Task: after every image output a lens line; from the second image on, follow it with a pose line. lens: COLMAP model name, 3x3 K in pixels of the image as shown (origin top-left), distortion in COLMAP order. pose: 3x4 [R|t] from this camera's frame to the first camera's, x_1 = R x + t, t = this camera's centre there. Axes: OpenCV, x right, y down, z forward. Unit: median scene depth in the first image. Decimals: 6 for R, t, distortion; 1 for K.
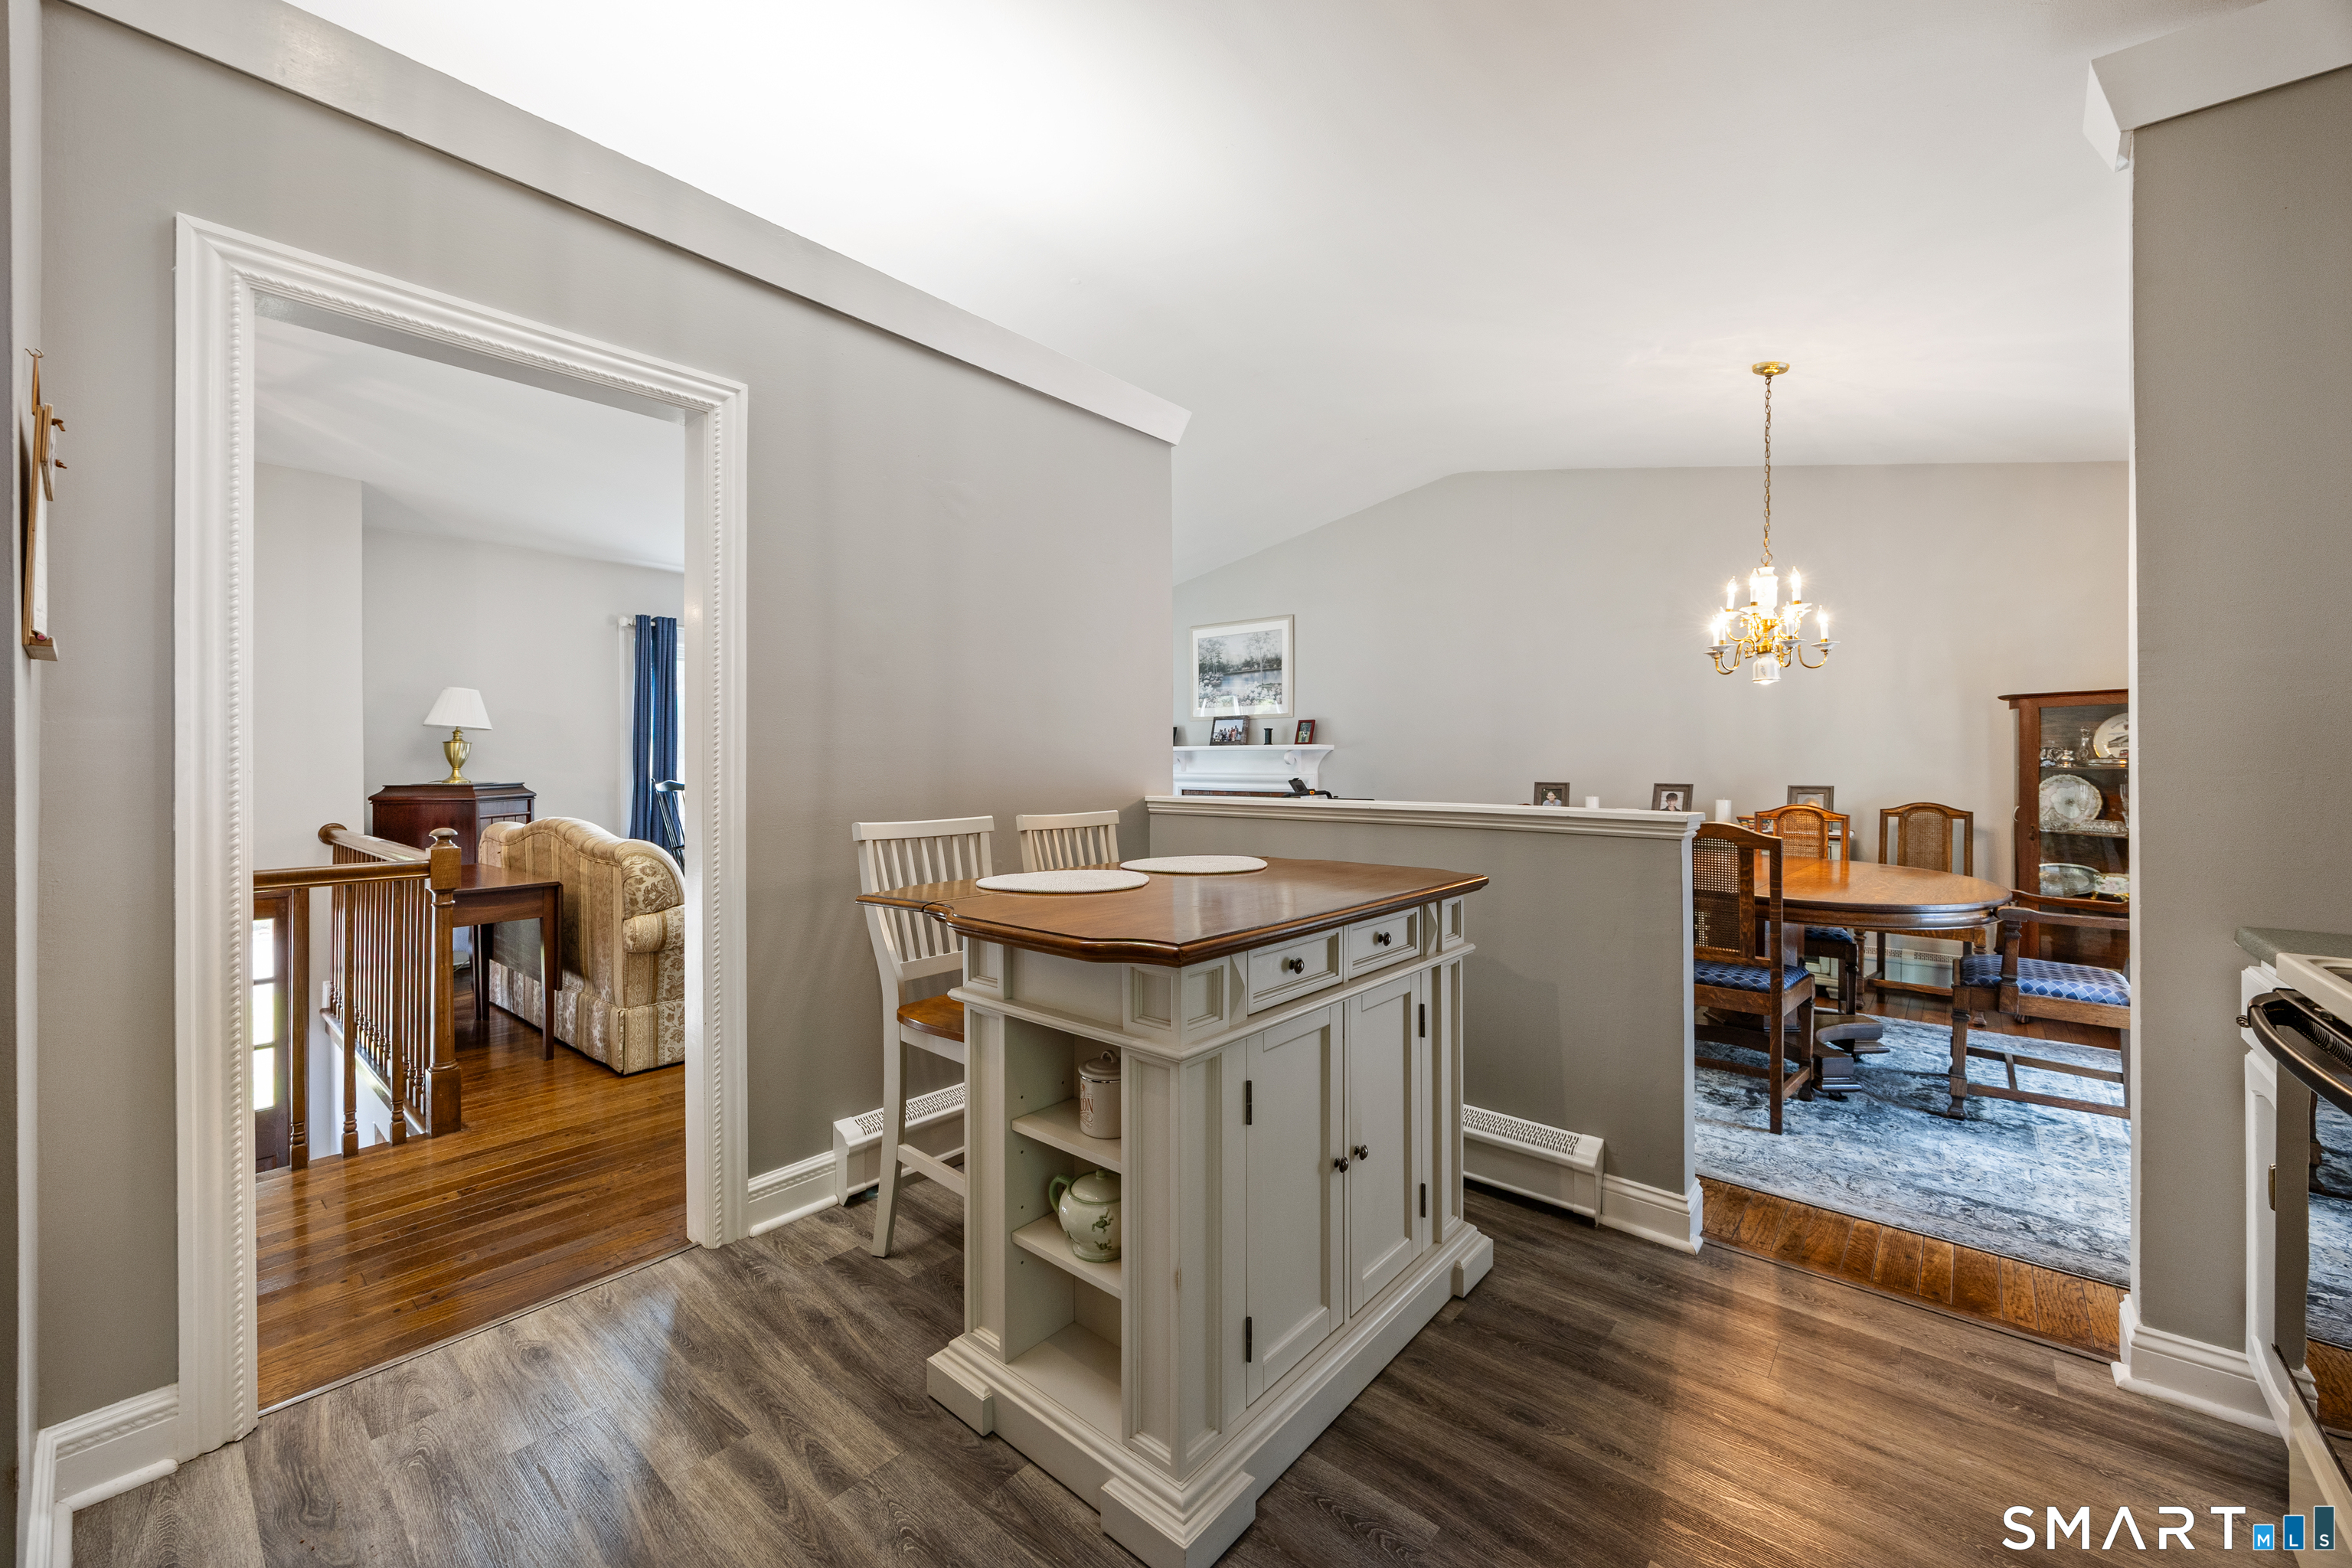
lens RADIAL K [[924.9, 0, 1176.2], [0, 924.9, 766.2], [0, 0, 1]] dist [-0.000412, 0.000364]
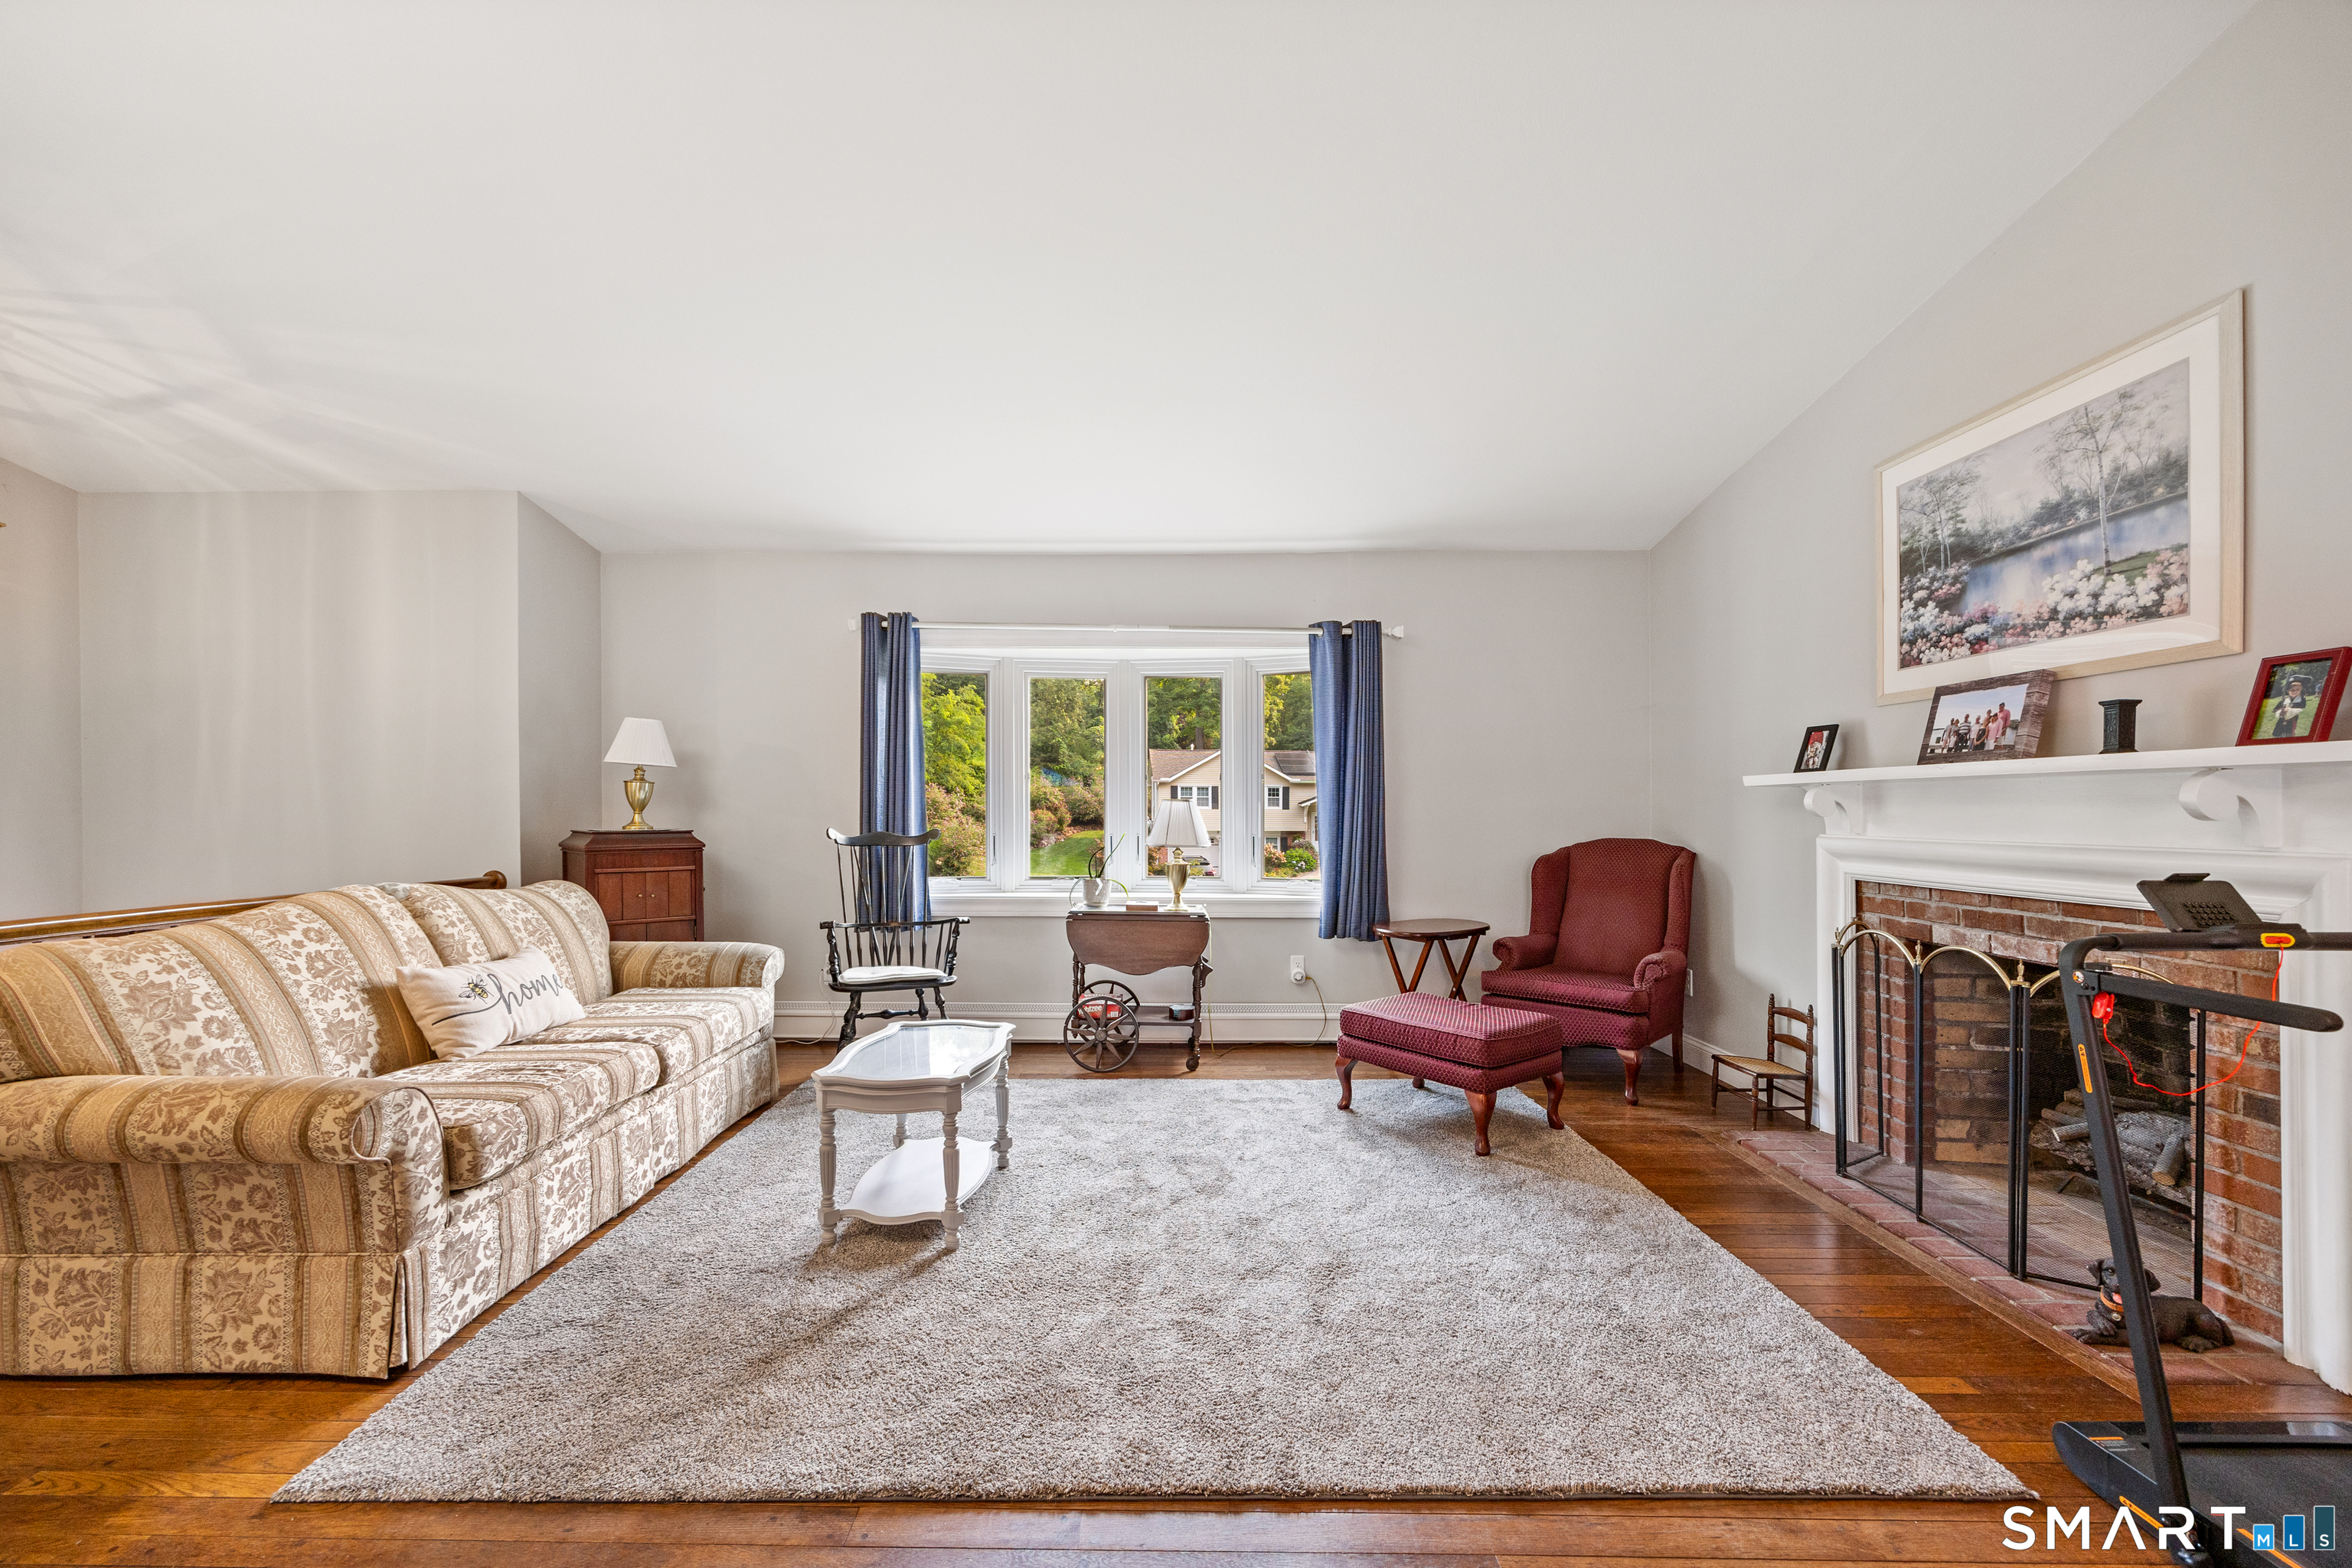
lens RADIAL K [[919.3, 0, 1173.1], [0, 919.3, 800.4], [0, 0, 1]] dist [0.001050, 0.000245]
pose [[0.666604, -0.002962, -0.745406, 0.114002], [-0.005120, 0.999950, -0.008553, -0.003663], [0.745394, 0.009518, 0.666556, 0.553574]]
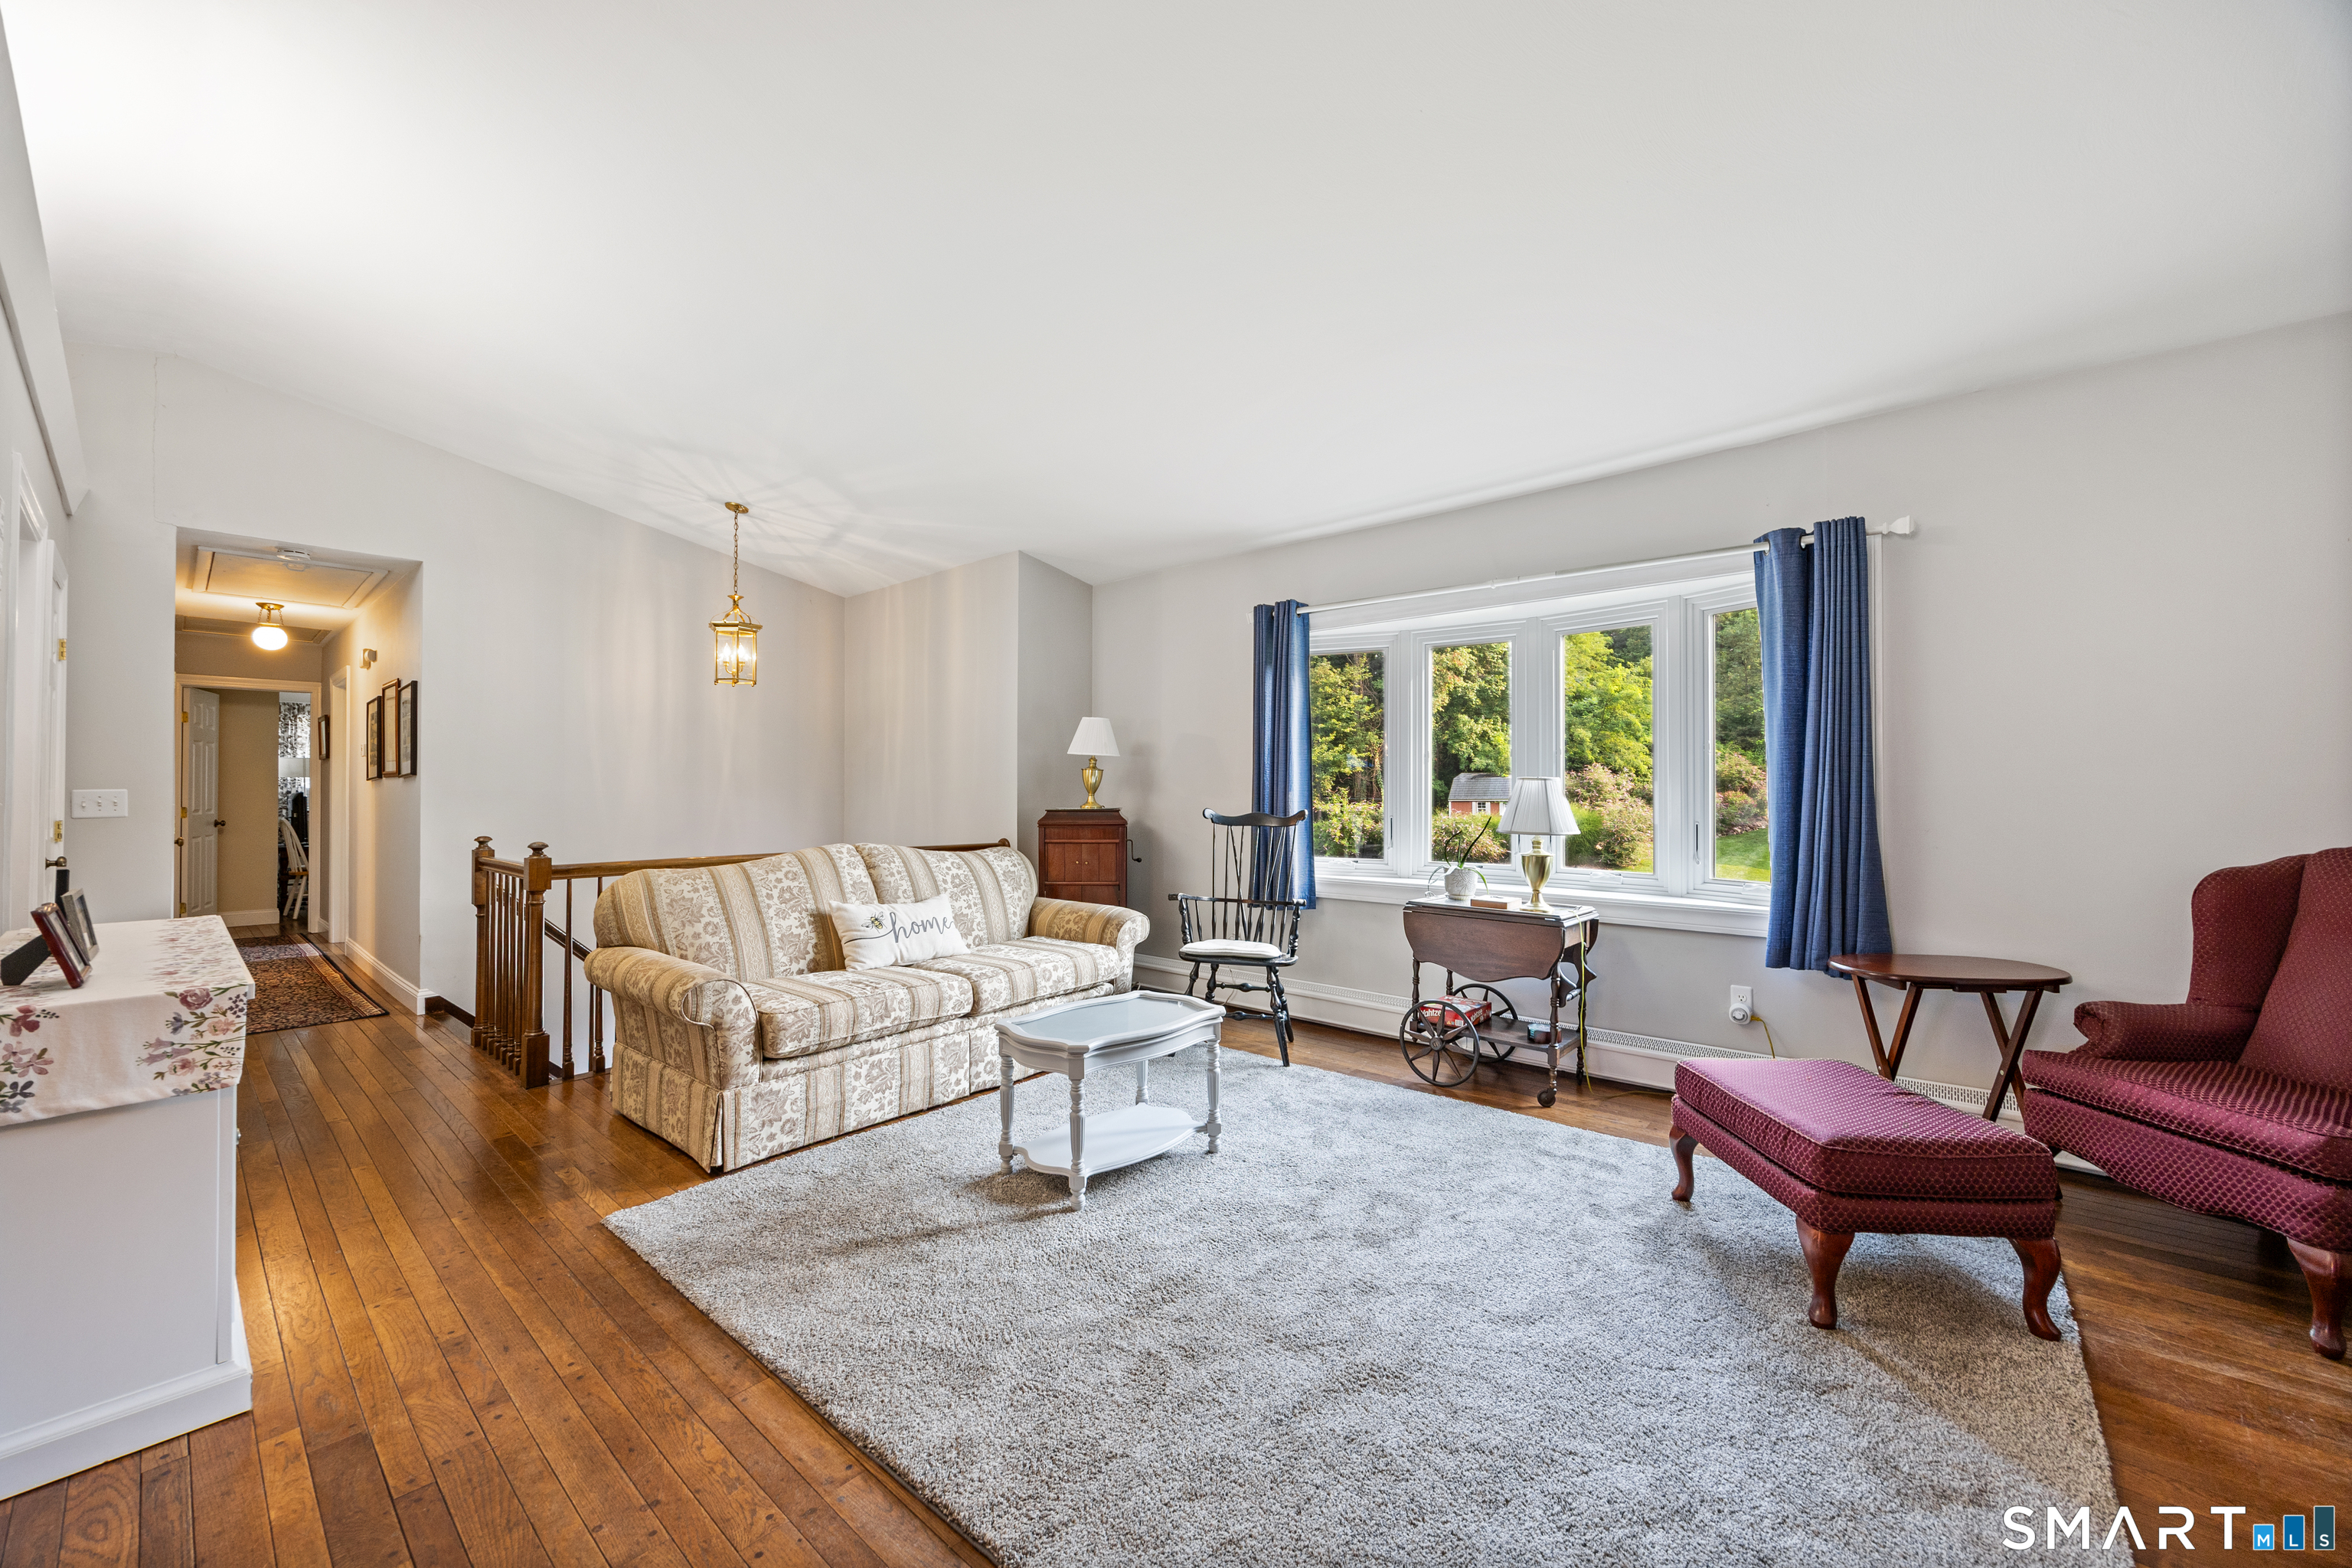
lens RADIAL K [[910.3, 0, 1182.7], [0, 910.3, 773.5], [0, 0, 1]] dist [-0.001515, 0.000012]
pose [[0.020461, -0.016522, -0.999654, 0.159544], [-0.000202, 0.999863, -0.016529, -0.003720], [0.999791, 0.000540, 0.020455, 0.742410]]
